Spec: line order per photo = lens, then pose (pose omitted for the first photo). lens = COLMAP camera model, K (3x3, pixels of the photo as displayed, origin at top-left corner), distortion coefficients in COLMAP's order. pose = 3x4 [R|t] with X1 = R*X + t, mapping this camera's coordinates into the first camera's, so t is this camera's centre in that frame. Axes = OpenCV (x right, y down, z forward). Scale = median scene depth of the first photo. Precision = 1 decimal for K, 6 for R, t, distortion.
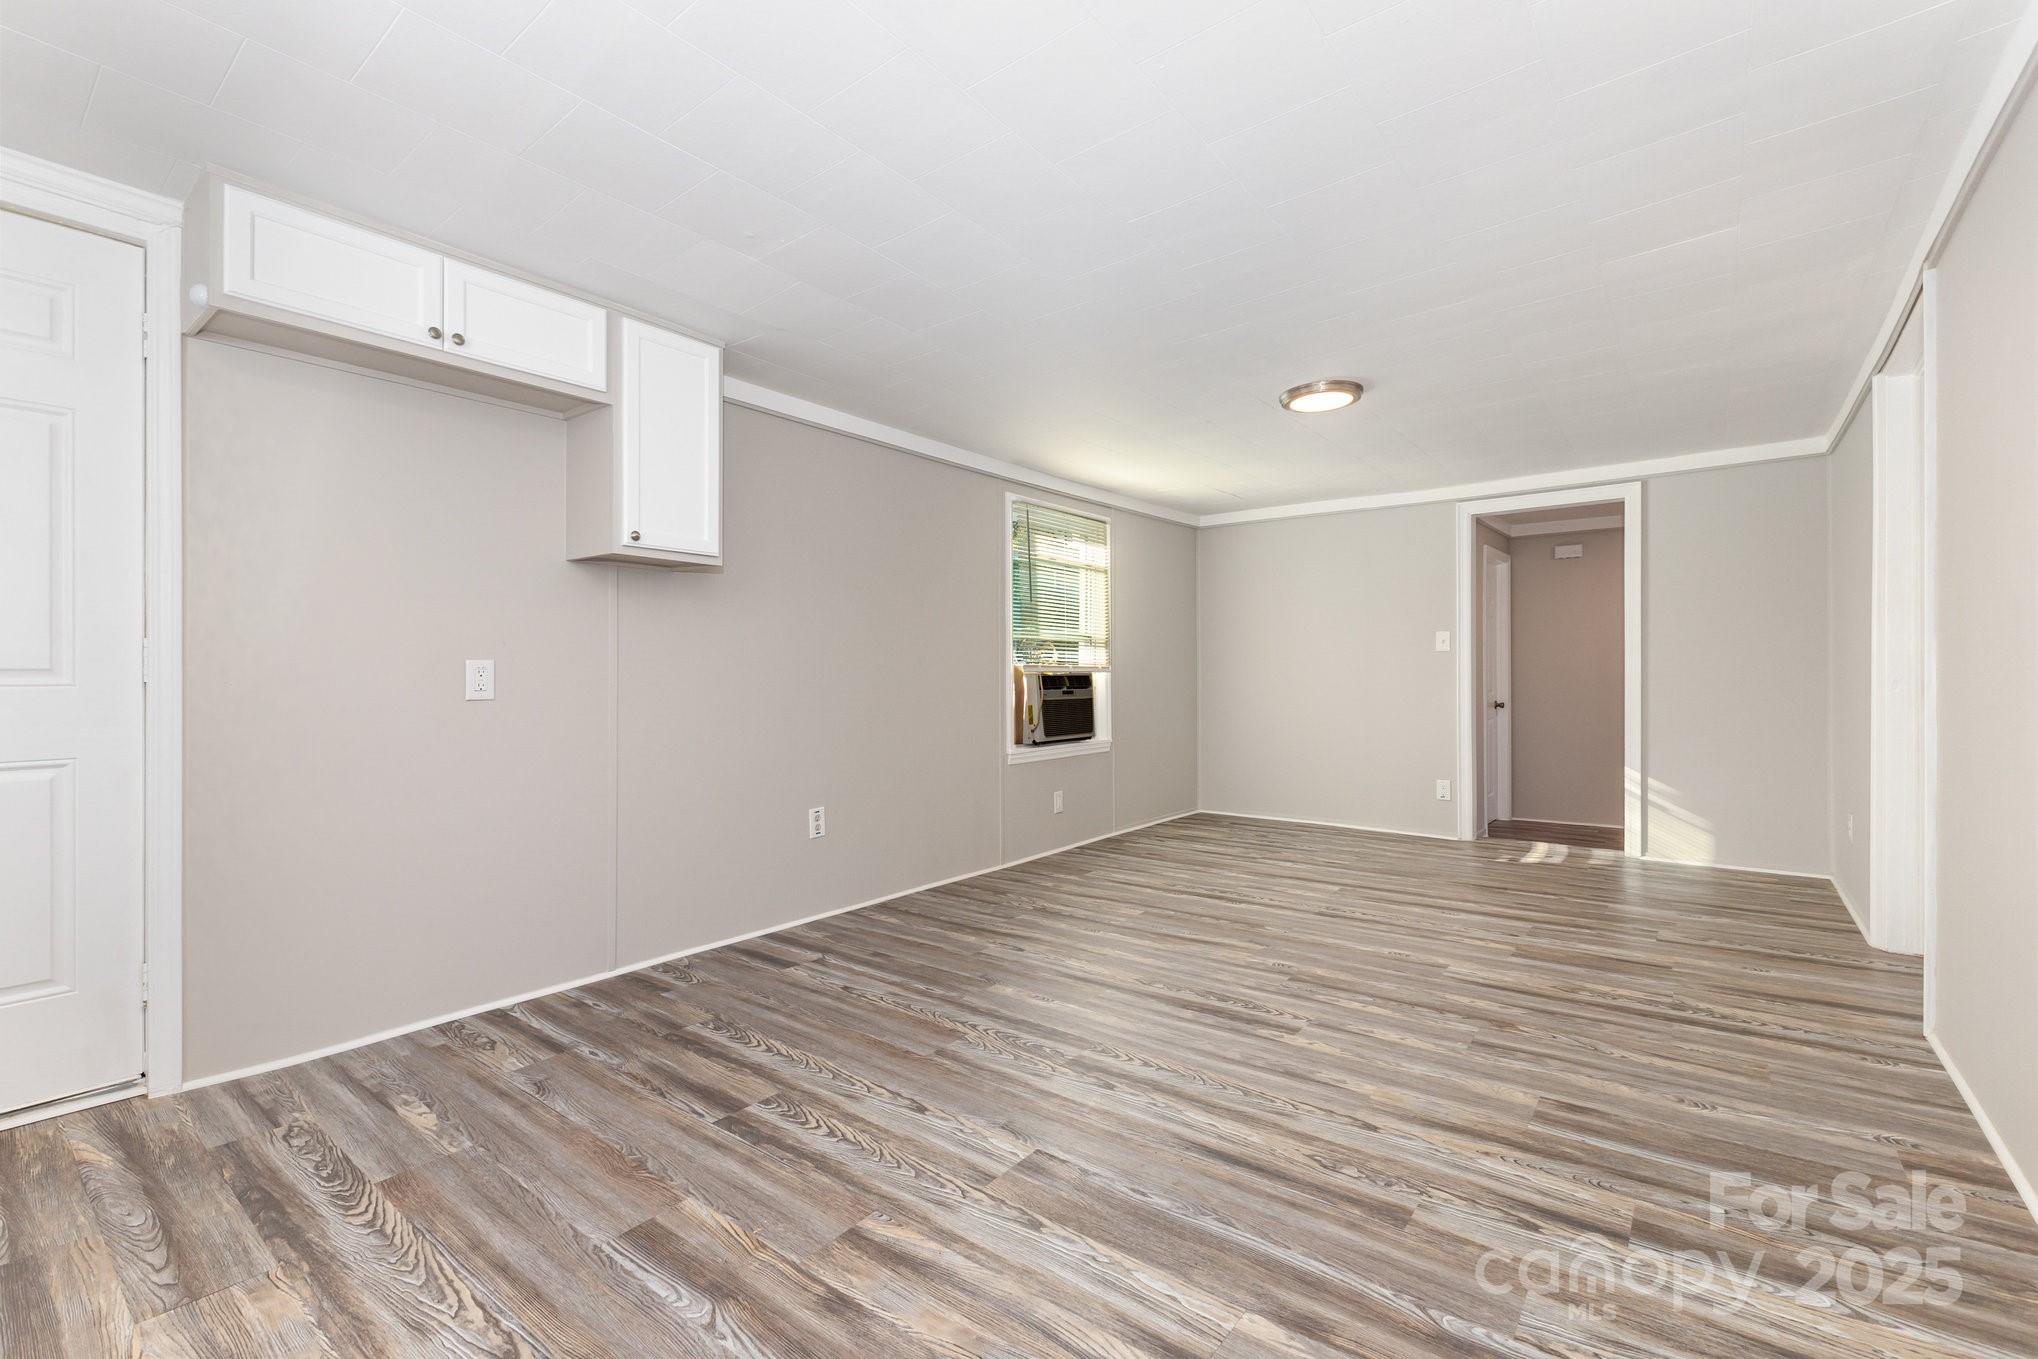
lens RADIAL K [[875.4, 0, 1025.7], [0, 875.4, 667.8], [0, 0, 1]] dist [0.008201, -0.000253]
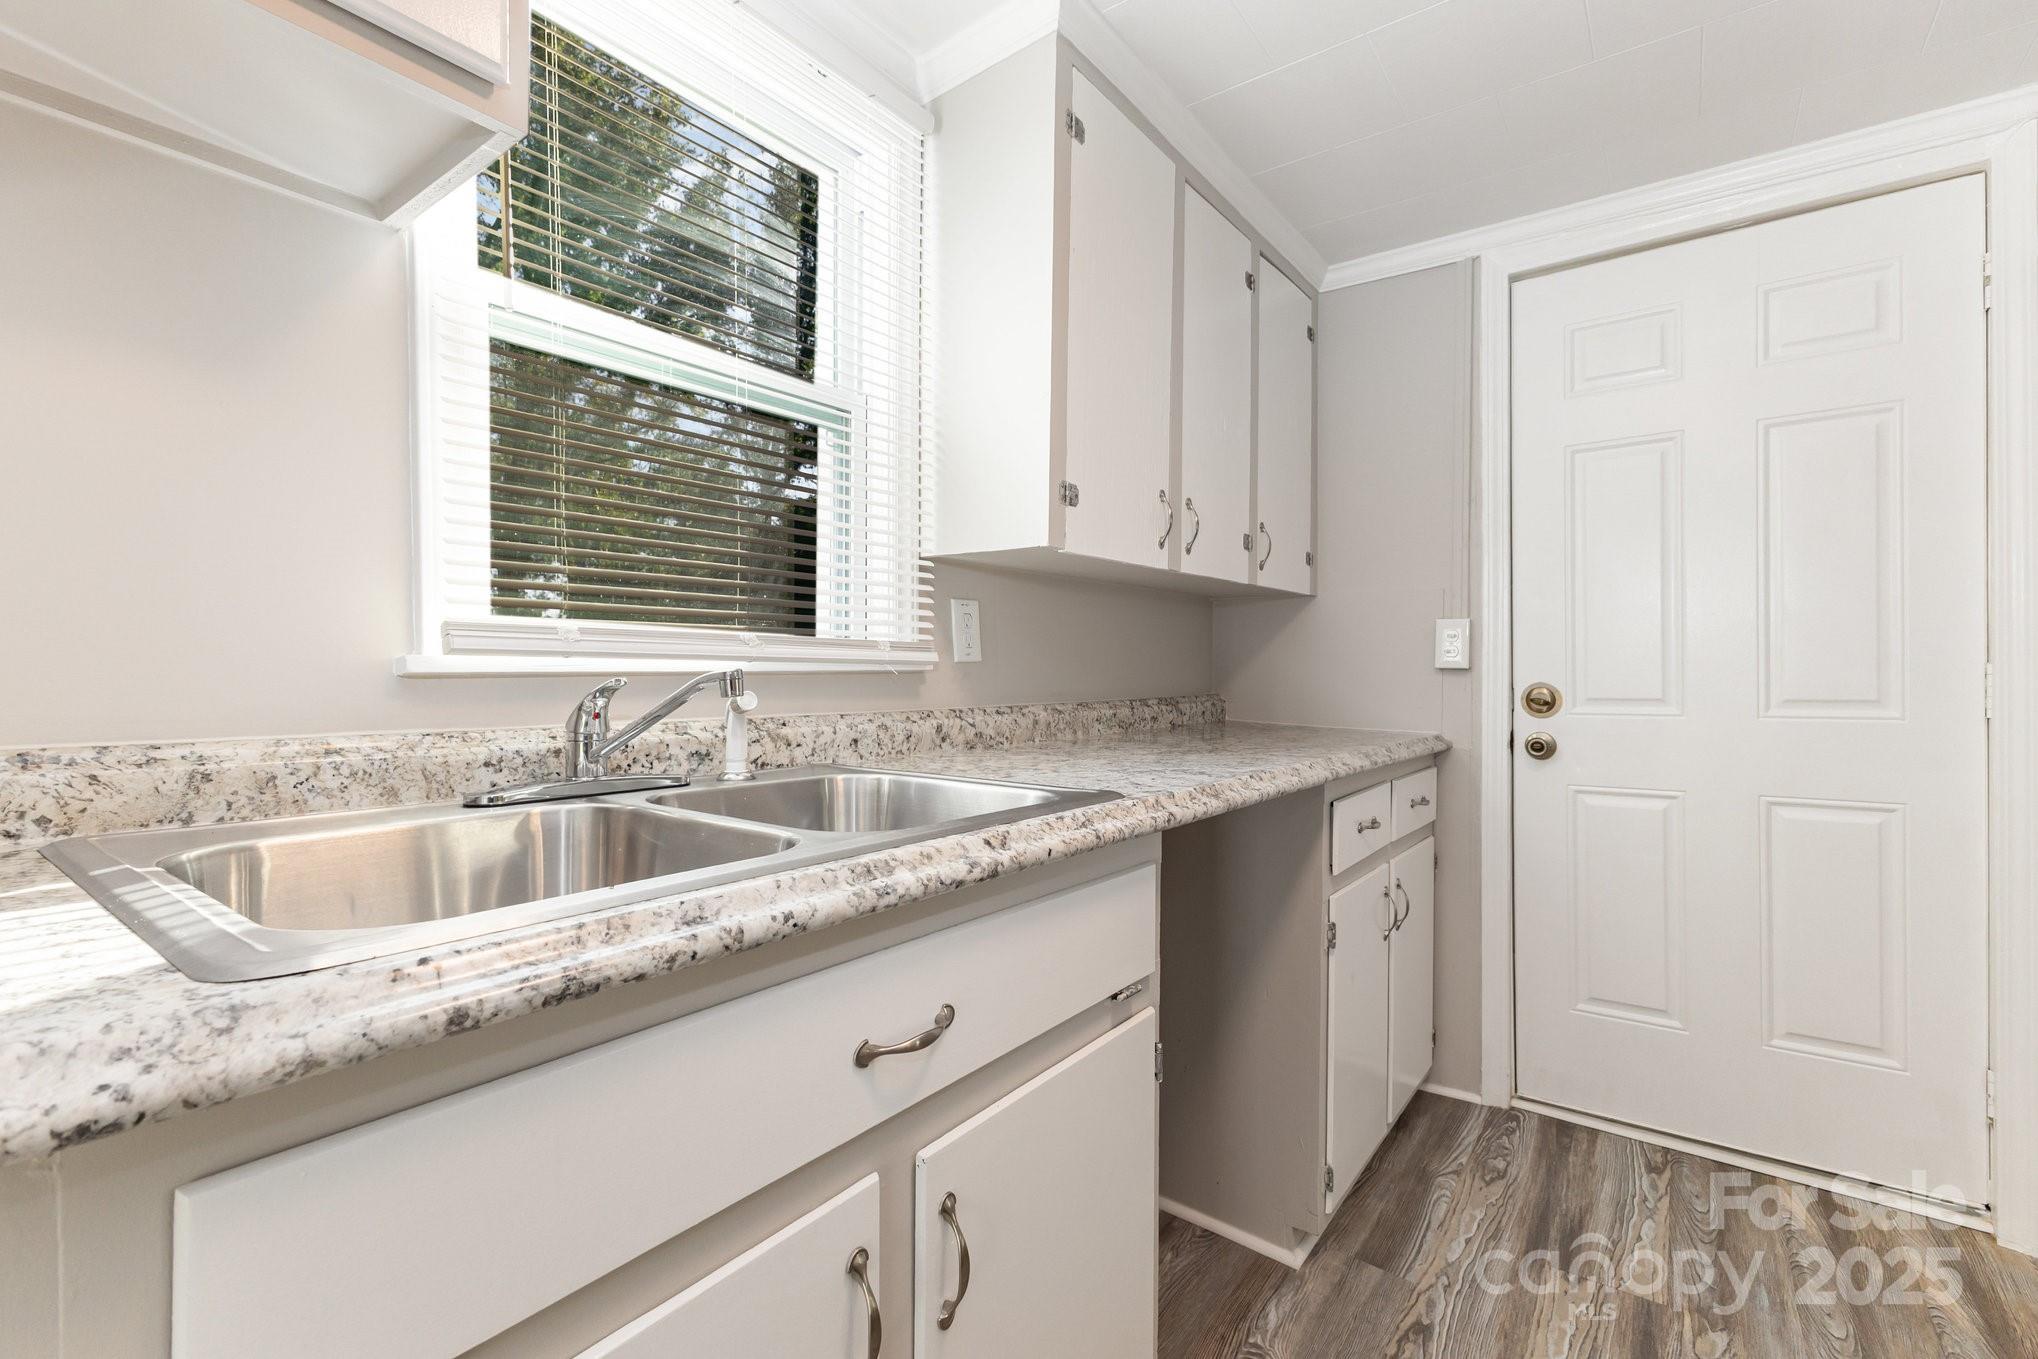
lens RADIAL K [[880.3, 0, 1019.0], [0, 880.3, 679.5], [0, 0, 1]] dist [0.003912, 0.000156]
pose [[0.023073, 0.014063, -0.999635, -0.191039], [0.011866, 0.999827, 0.014340, -0.035097], [0.999663, -0.012193, 0.022902, 0.093001]]
